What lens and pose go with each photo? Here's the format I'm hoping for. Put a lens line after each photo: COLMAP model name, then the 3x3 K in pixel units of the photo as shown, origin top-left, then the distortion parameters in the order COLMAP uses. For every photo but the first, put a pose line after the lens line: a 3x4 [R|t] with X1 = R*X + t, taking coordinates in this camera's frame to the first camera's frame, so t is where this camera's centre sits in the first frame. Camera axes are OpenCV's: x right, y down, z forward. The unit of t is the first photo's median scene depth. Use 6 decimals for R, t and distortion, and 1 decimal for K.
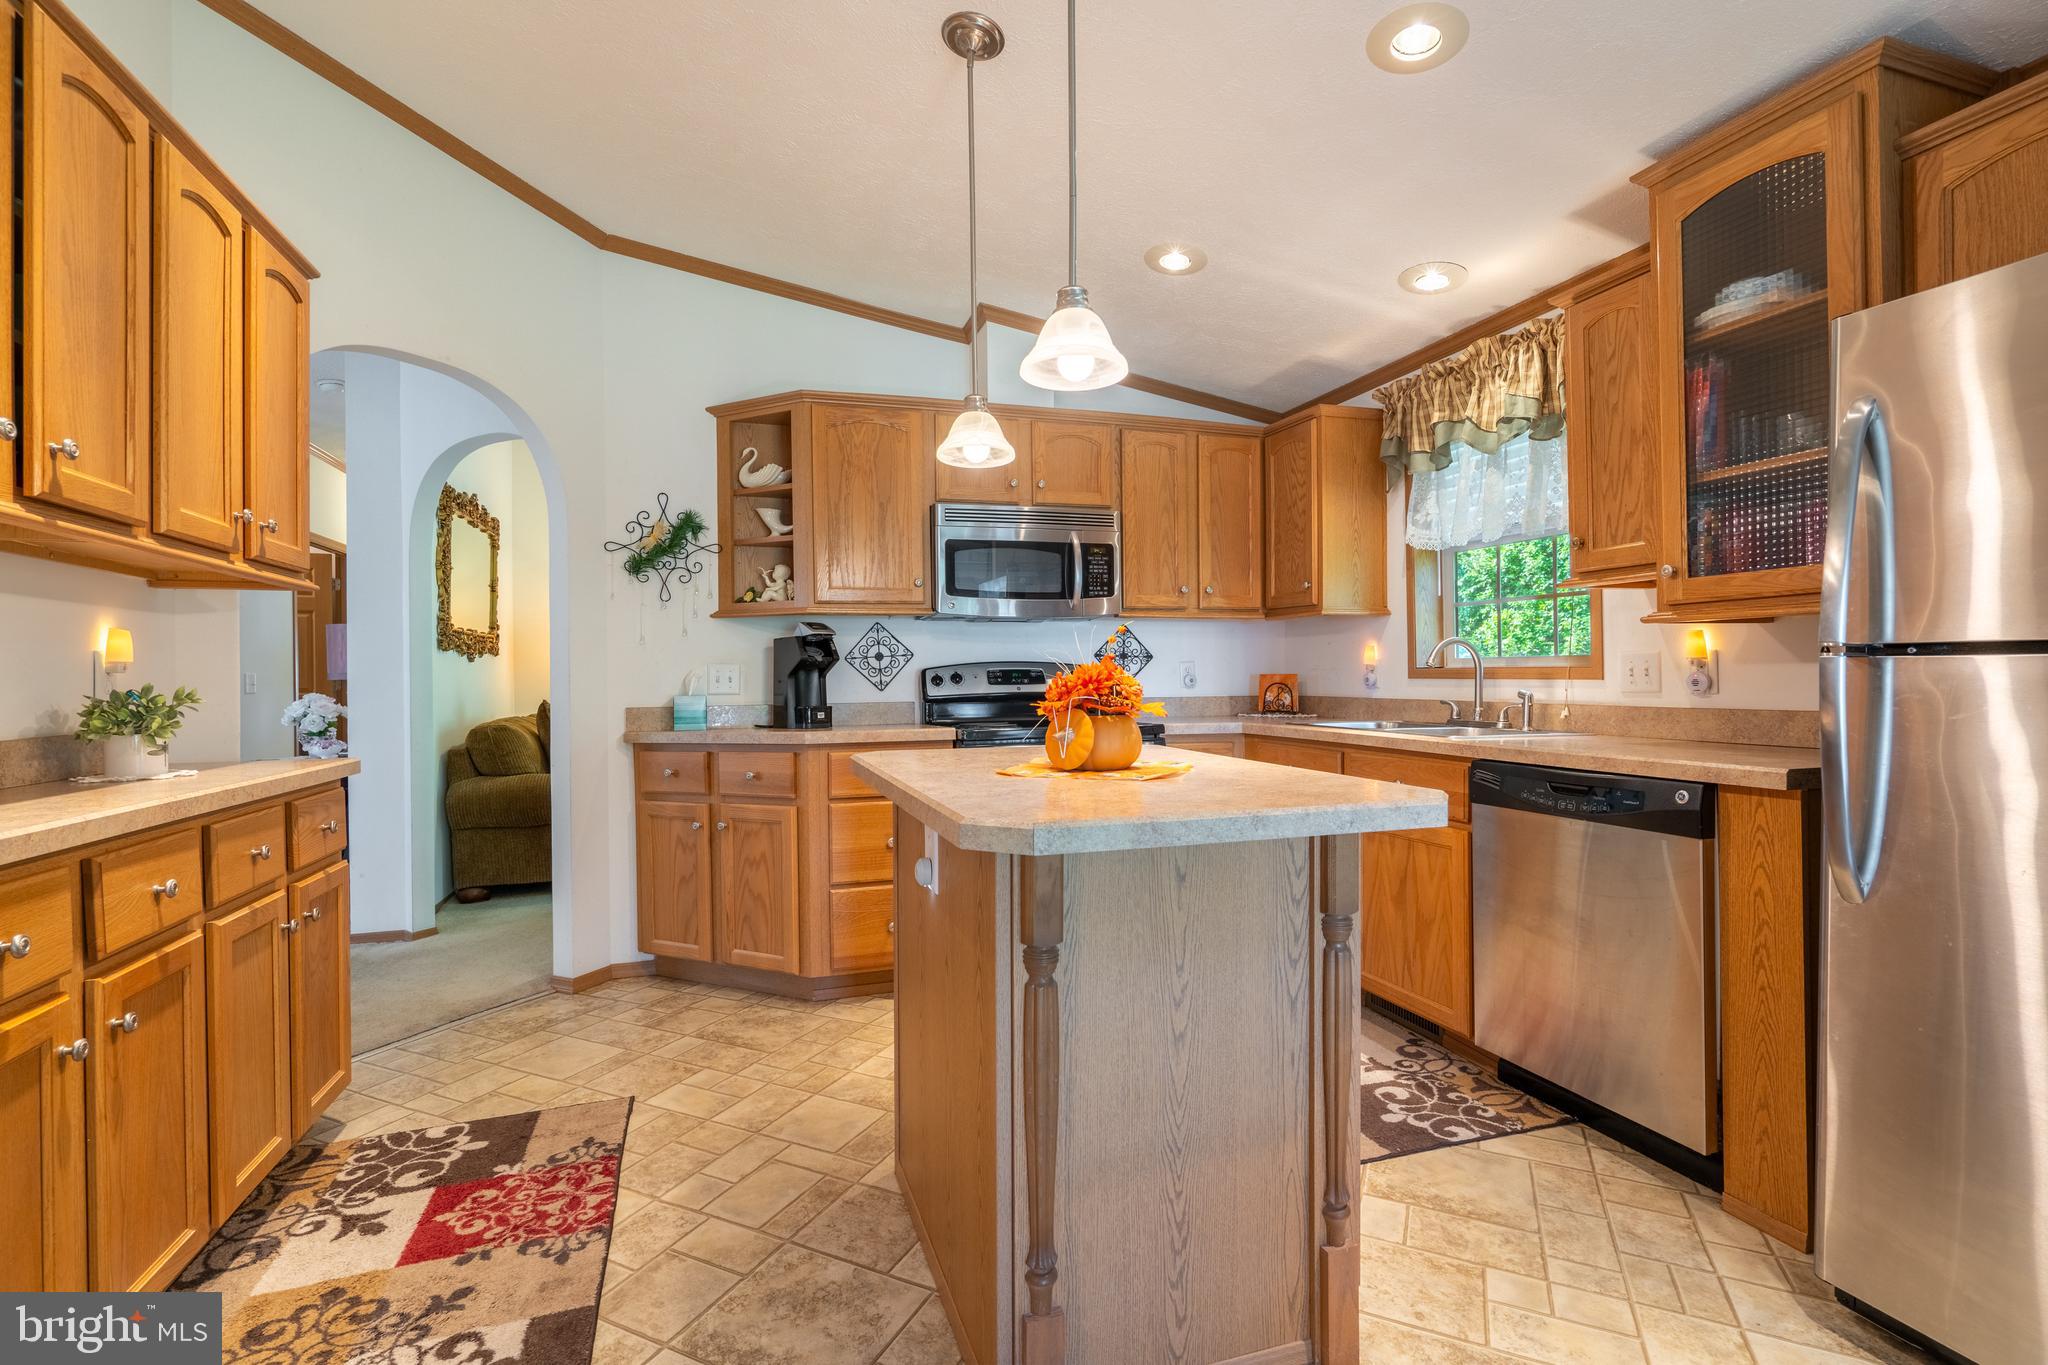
lens RADIAL K [[924.8, 0, 1021.9], [0, 924.8, 673.6], [0, 0, 1]] dist [-0.007481, 0.002837]
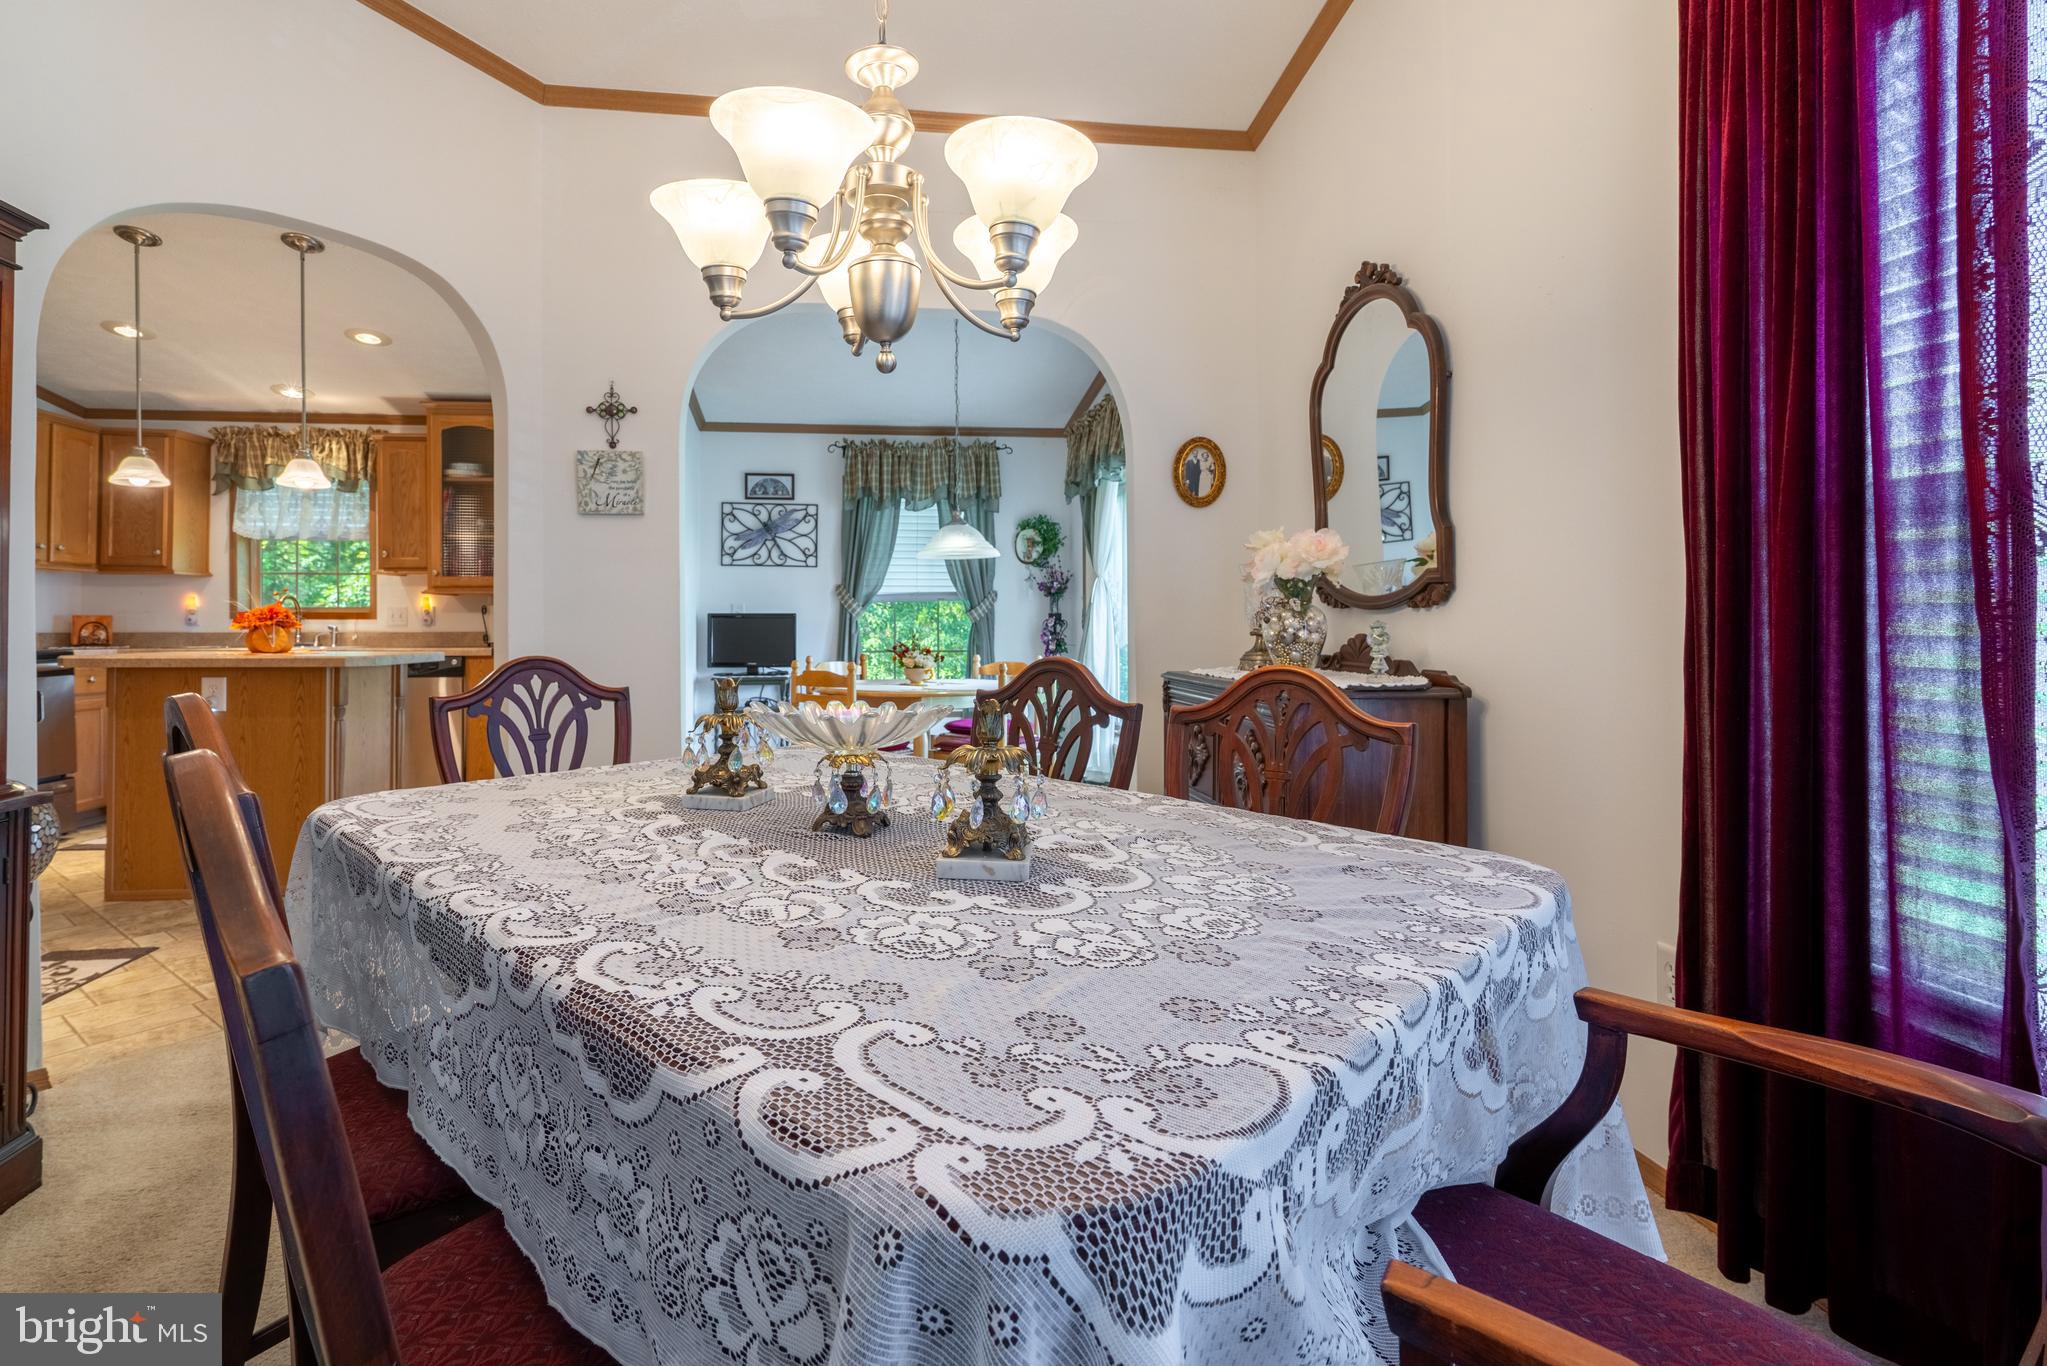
lens RADIAL K [[966.2, 0, 966.7], [0, 966.2, 616.6], [0, 0, 1]] dist [-0.000046, 0.000815]
pose [[0.214409, 0.016856, 0.976599, -1.098375], [-0.002807, 0.999858, -0.016641, 0.030381], [-0.976740, 0.000827, 0.214426, -0.672575]]
